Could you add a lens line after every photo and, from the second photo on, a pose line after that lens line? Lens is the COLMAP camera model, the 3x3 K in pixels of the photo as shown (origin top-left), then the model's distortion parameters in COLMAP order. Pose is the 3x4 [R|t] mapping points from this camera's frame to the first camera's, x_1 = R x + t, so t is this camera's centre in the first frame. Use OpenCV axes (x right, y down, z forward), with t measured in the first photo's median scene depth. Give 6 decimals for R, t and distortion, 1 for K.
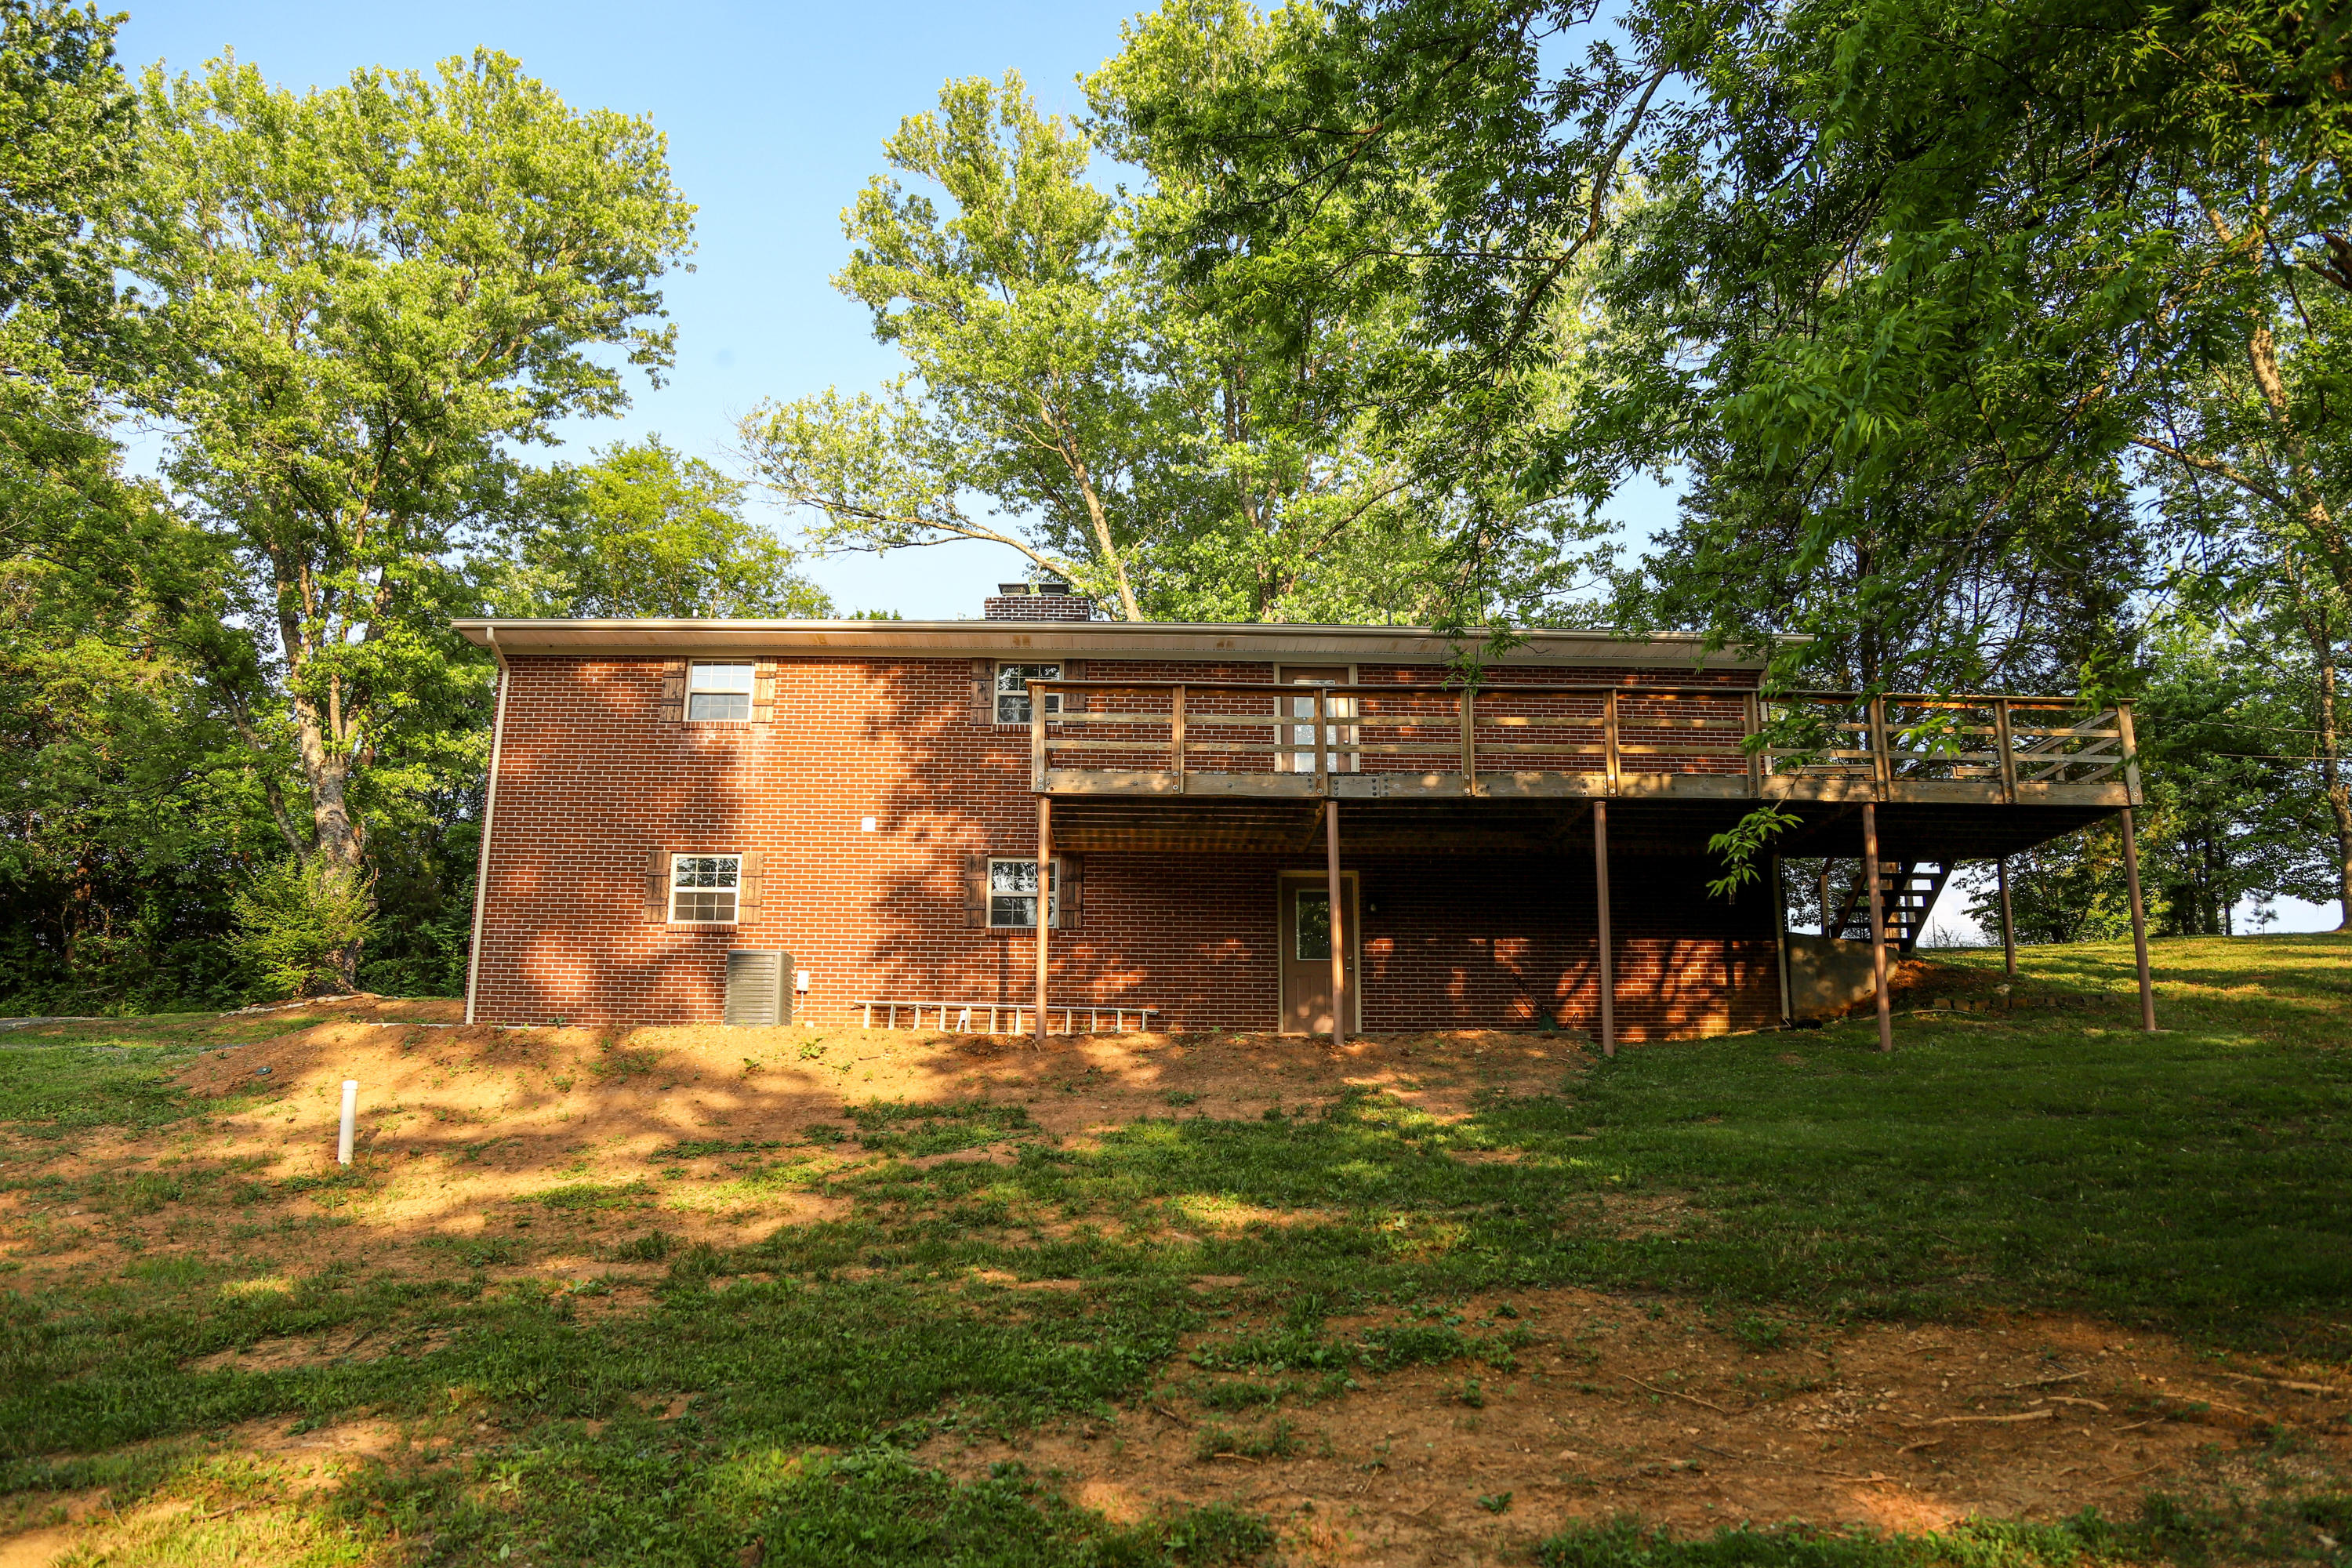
lens RADIAL K [[1598.0, 0, 1178.3], [0, 1598.0, 792.8], [0, 0, 1]] dist [-0.036204, -0.002501]
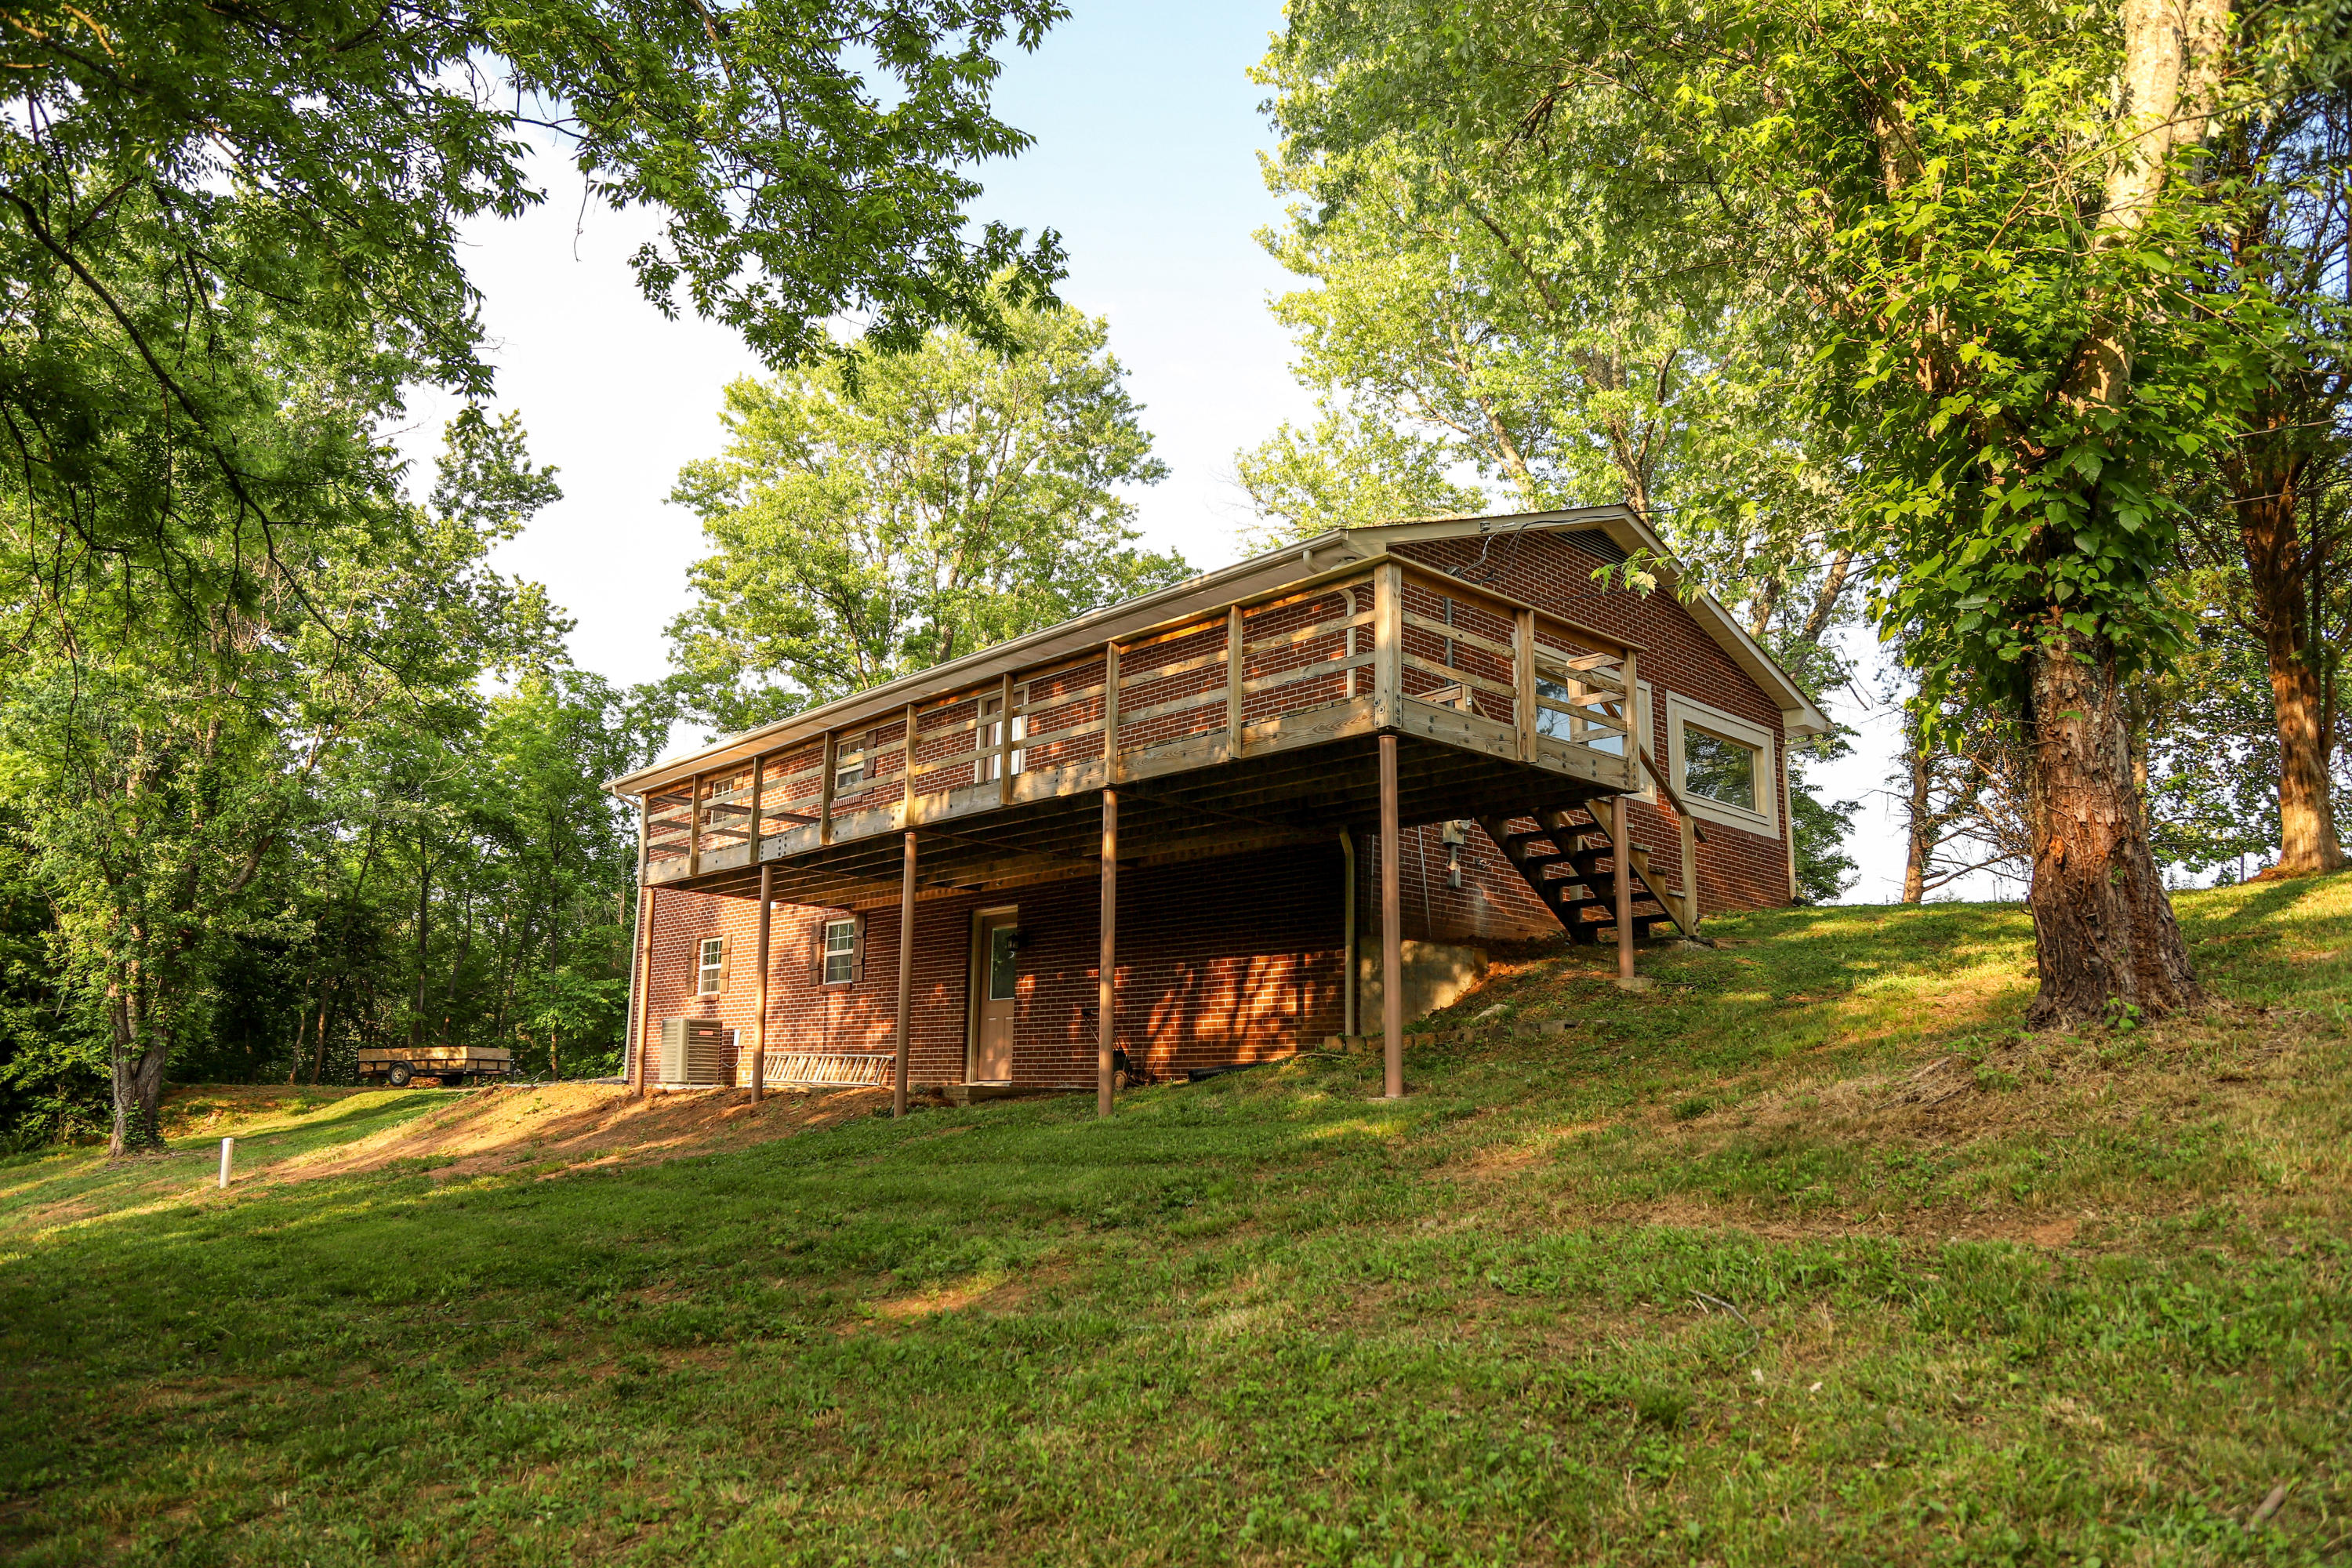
lens RADIAL K [[1598.0, 0, 1168.6], [0, 1598.0, 785.3], [0, 0, 1]] dist [-0.036204, -0.002501]
pose [[0.636877, -0.144972, -0.757212, 0.900299], [0.169894, 0.984408, -0.045575, 0.038327], [0.752013, -0.099620, 0.651577, 0.470712]]
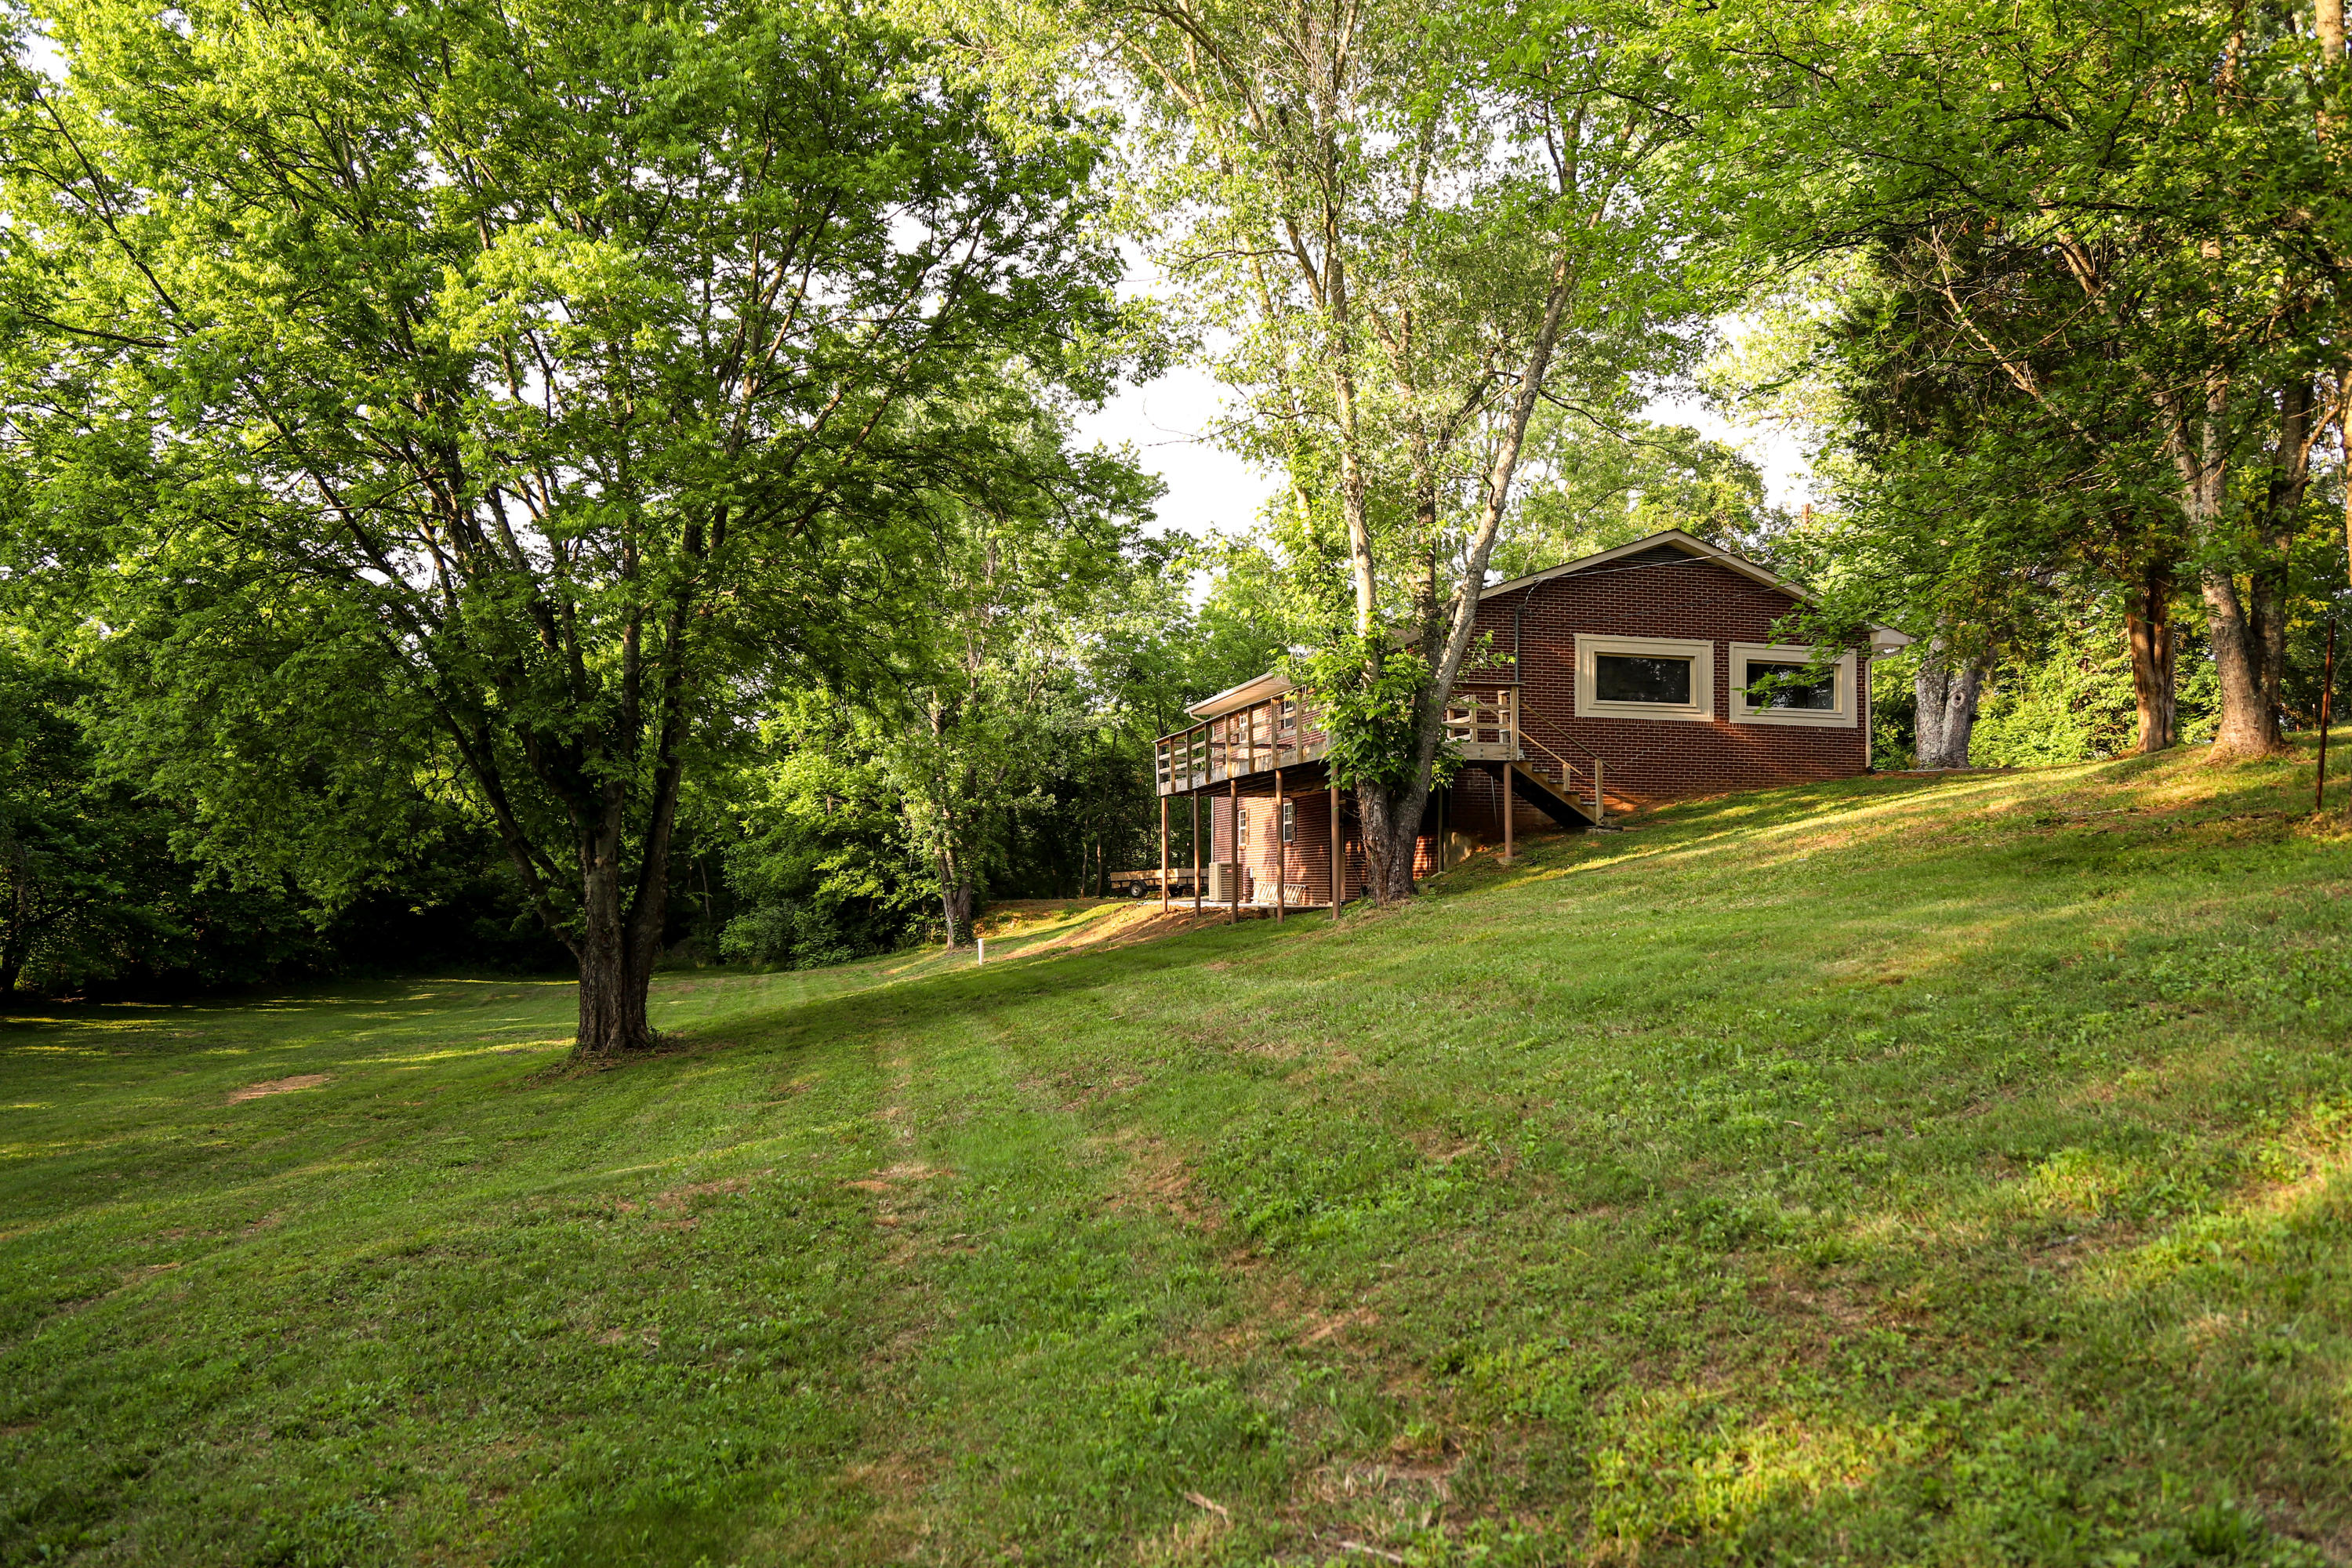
lens RADIAL K [[1598.0, 0, 1180.2], [0, 1598.0, 782.4], [0, 0, 1]] dist [-0.036204, -0.002501]
pose [[0.208363, -0.067754, -0.975702, 1.649598], [0.236286, 0.971535, -0.017005, 0.019776], [0.949080, -0.227002, 0.218441, 0.512368]]
